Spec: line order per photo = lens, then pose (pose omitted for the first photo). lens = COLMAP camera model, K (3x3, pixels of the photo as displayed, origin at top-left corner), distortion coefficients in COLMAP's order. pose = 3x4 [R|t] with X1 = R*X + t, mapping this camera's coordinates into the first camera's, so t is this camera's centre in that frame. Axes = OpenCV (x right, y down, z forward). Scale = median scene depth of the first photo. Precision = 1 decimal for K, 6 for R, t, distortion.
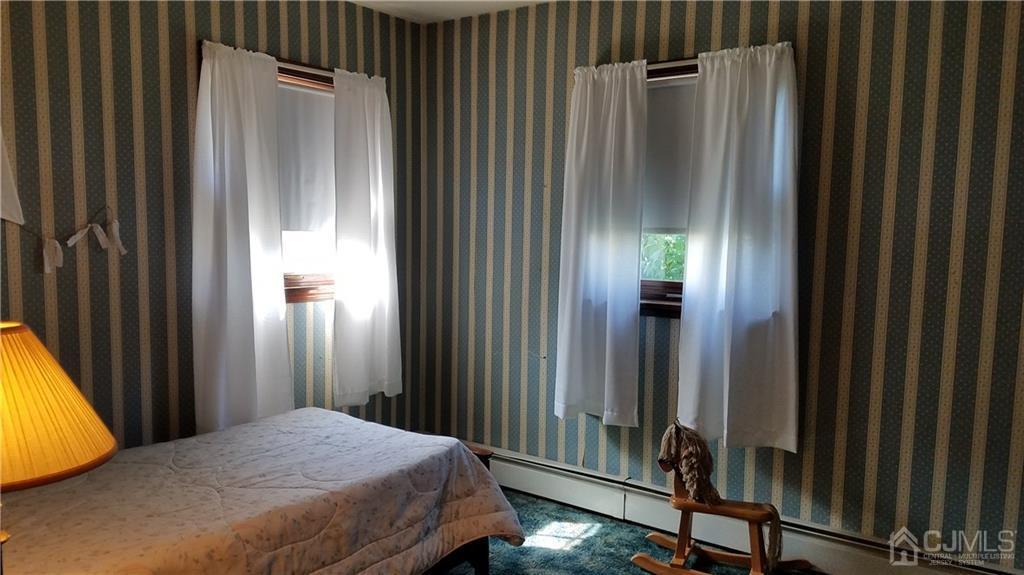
lens RADIAL K [[763.3, 0, 499.0], [0, 763.3, 311.1], [0, 0, 1]] dist [0.201353, -0.436167]
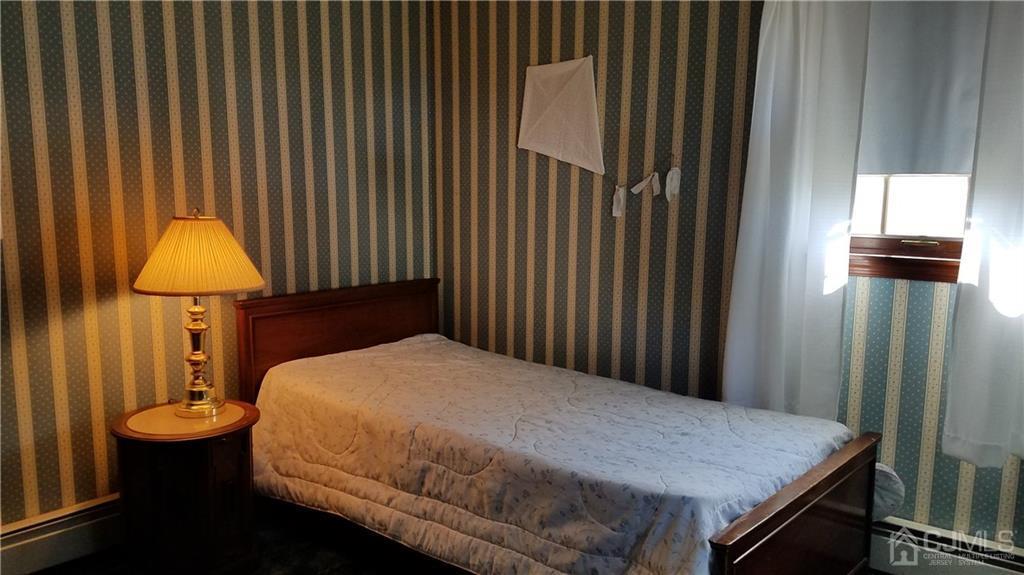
lens RADIAL K [[763.3, 0, 499.0], [0, 763.3, 311.1], [0, 0, 1]] dist [0.201353, -0.436167]
pose [[-0.080438, 0.139394, -0.986964, 0.629881], [-0.112555, 0.982570, 0.147947, -0.063695], [0.990384, 0.122988, -0.063347, 0.952360]]
